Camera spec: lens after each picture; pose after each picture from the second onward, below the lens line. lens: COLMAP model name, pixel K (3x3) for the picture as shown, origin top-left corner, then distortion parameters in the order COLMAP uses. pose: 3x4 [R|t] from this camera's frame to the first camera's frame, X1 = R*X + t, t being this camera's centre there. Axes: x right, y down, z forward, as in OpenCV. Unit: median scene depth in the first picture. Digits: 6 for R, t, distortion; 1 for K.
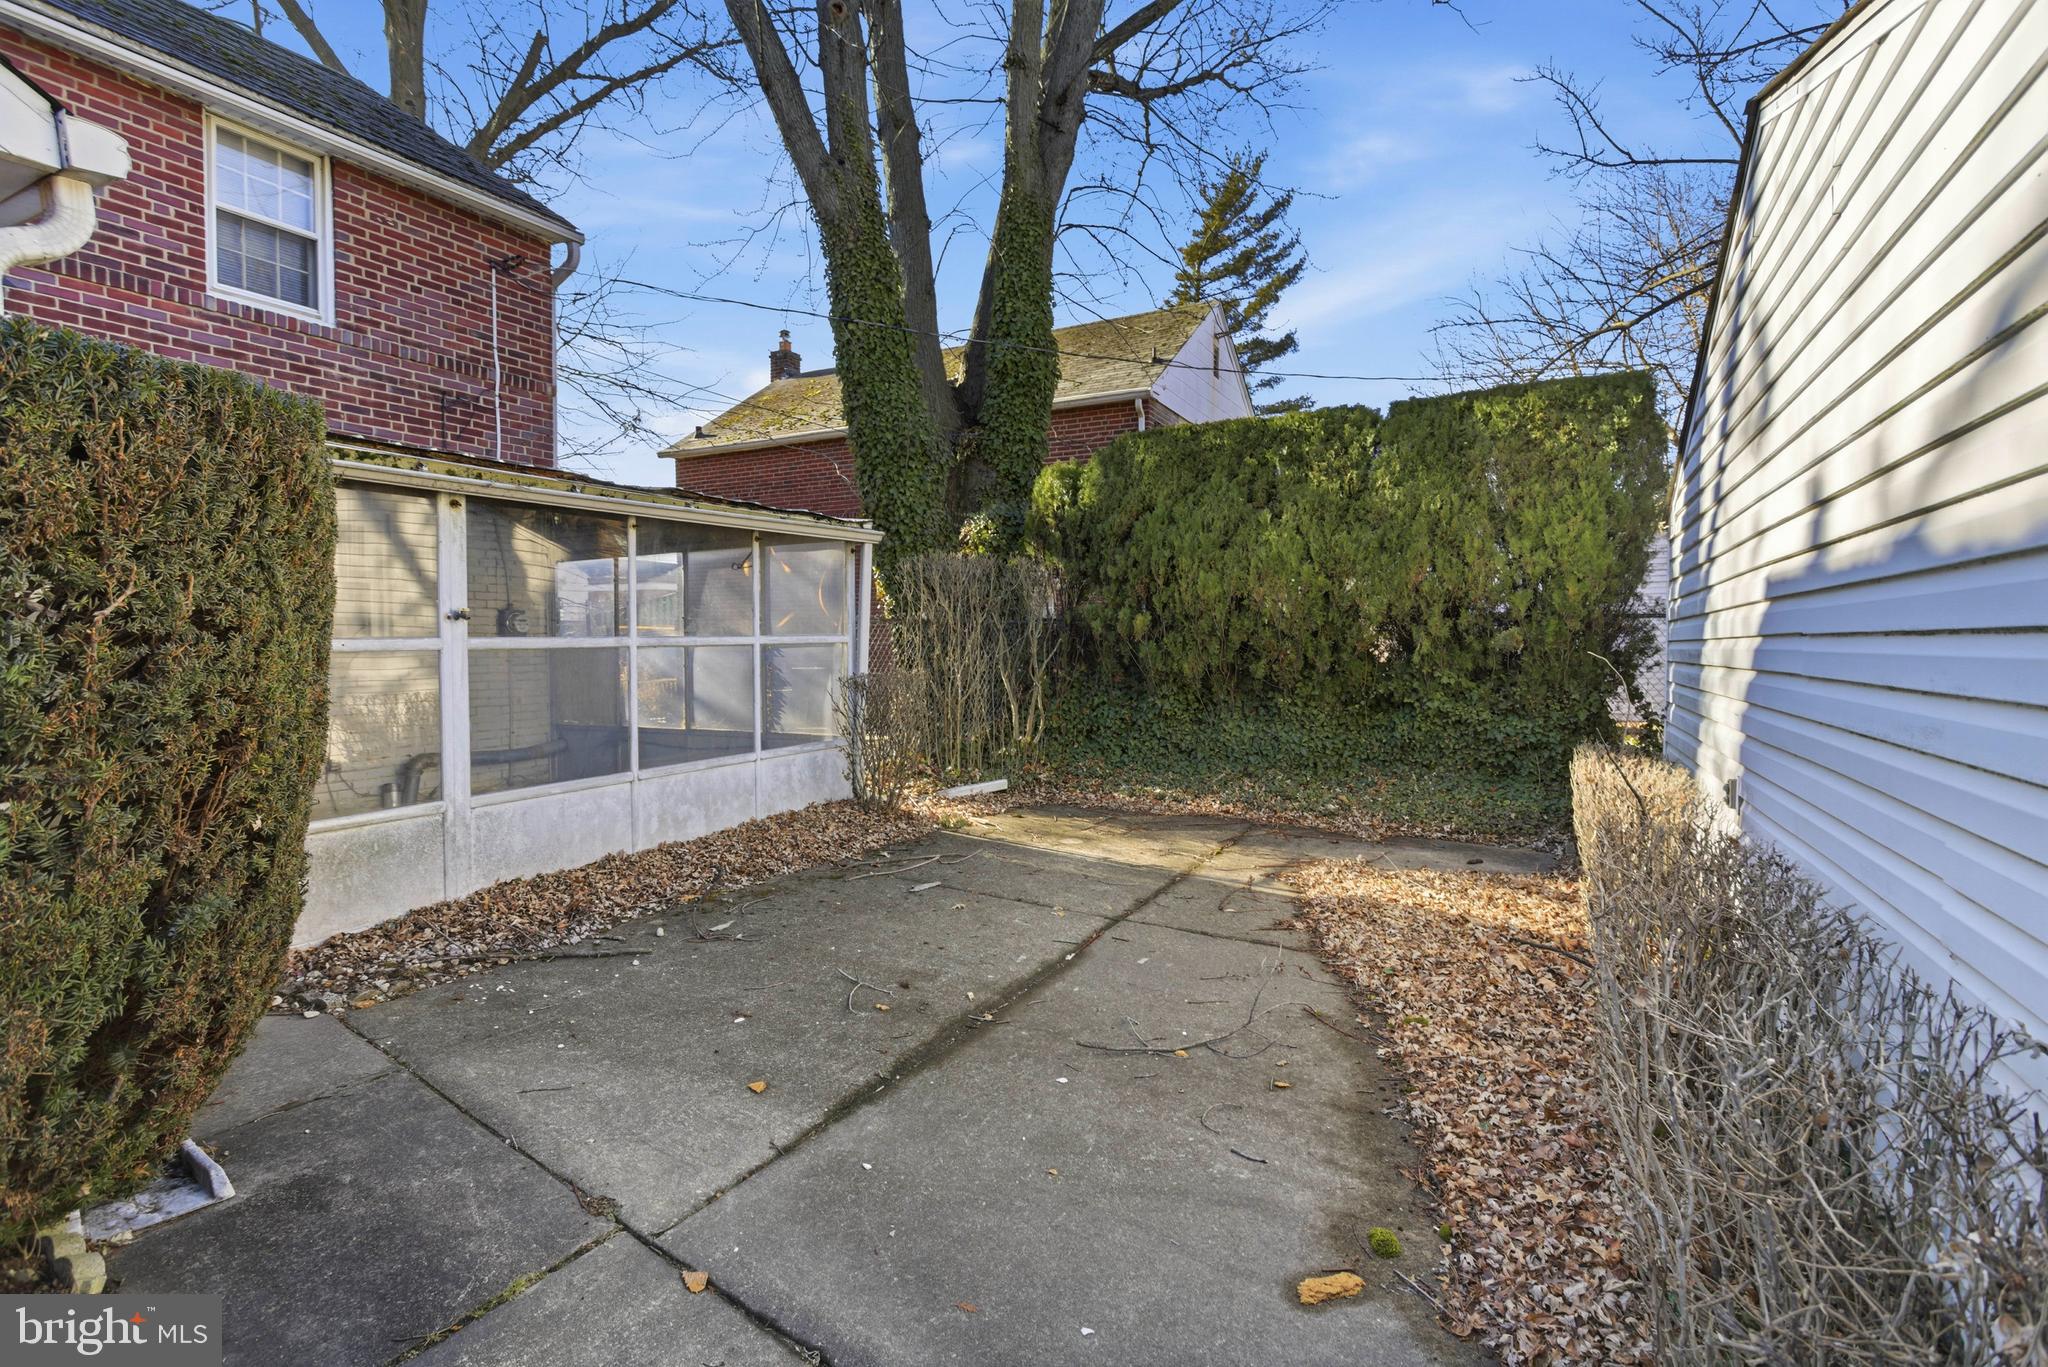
lens RADIAL K [[1000.6, 0, 1021.9], [0, 1000.6, 645.3], [0, 0, 1]] dist [-0.001043, 0.000021]
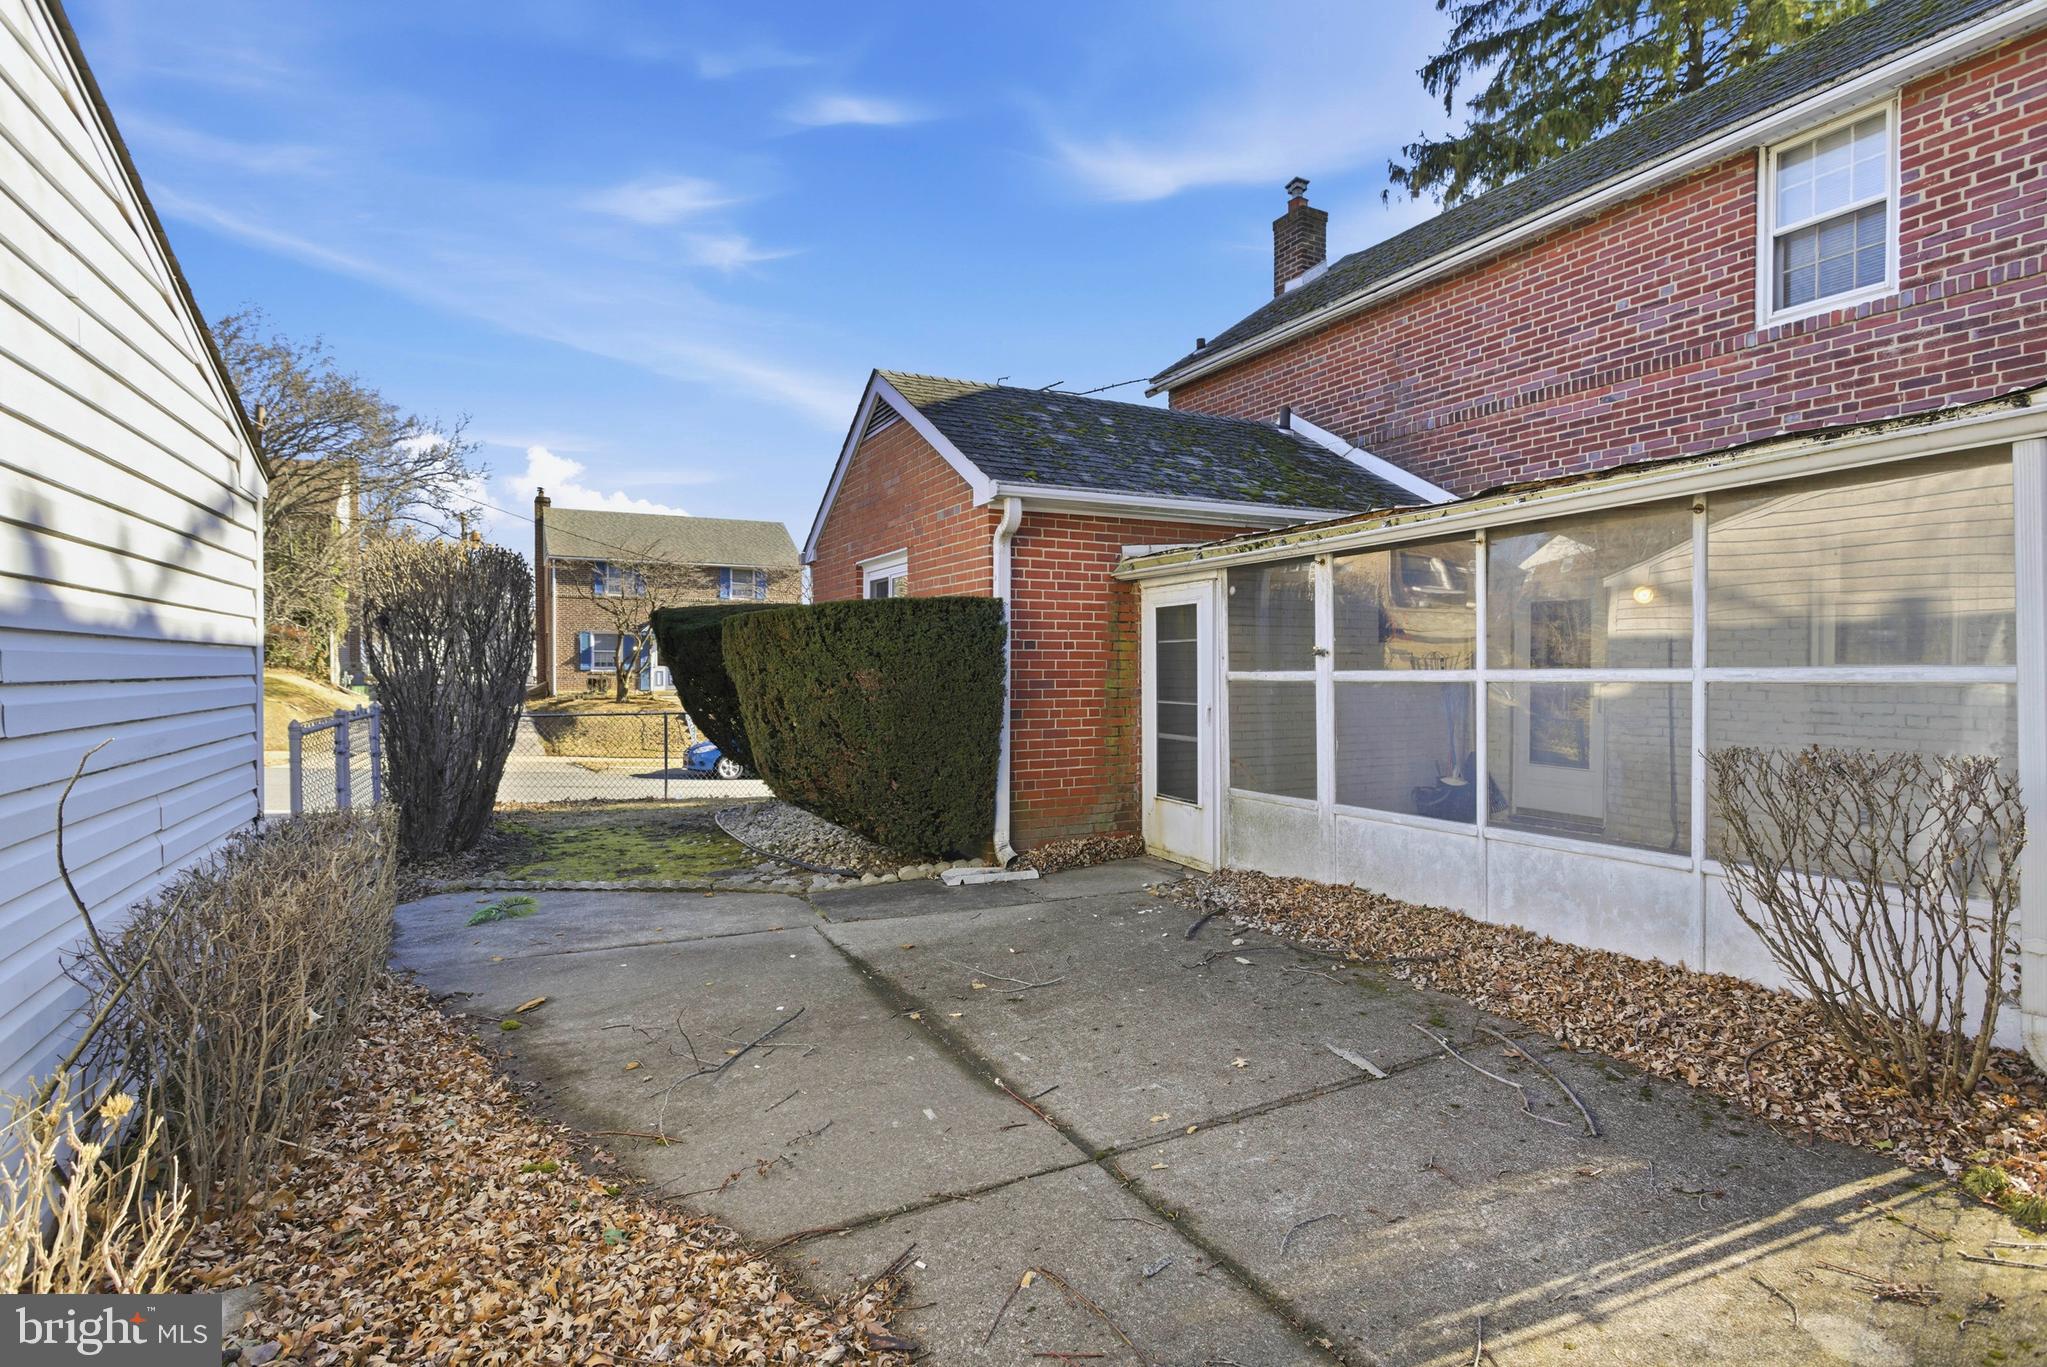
lens RADIAL K [[1012.9, 0, 1030.5], [0, 1012.9, 675.6], [0, 0, 1]] dist [-0.010404, 0.000907]
pose [[-0.580958, 0.010794, -0.813862, 0.449855], [0.001143, 0.999922, 0.012446, -0.012512], [0.813933, 0.006301, -0.580925, 0.983130]]
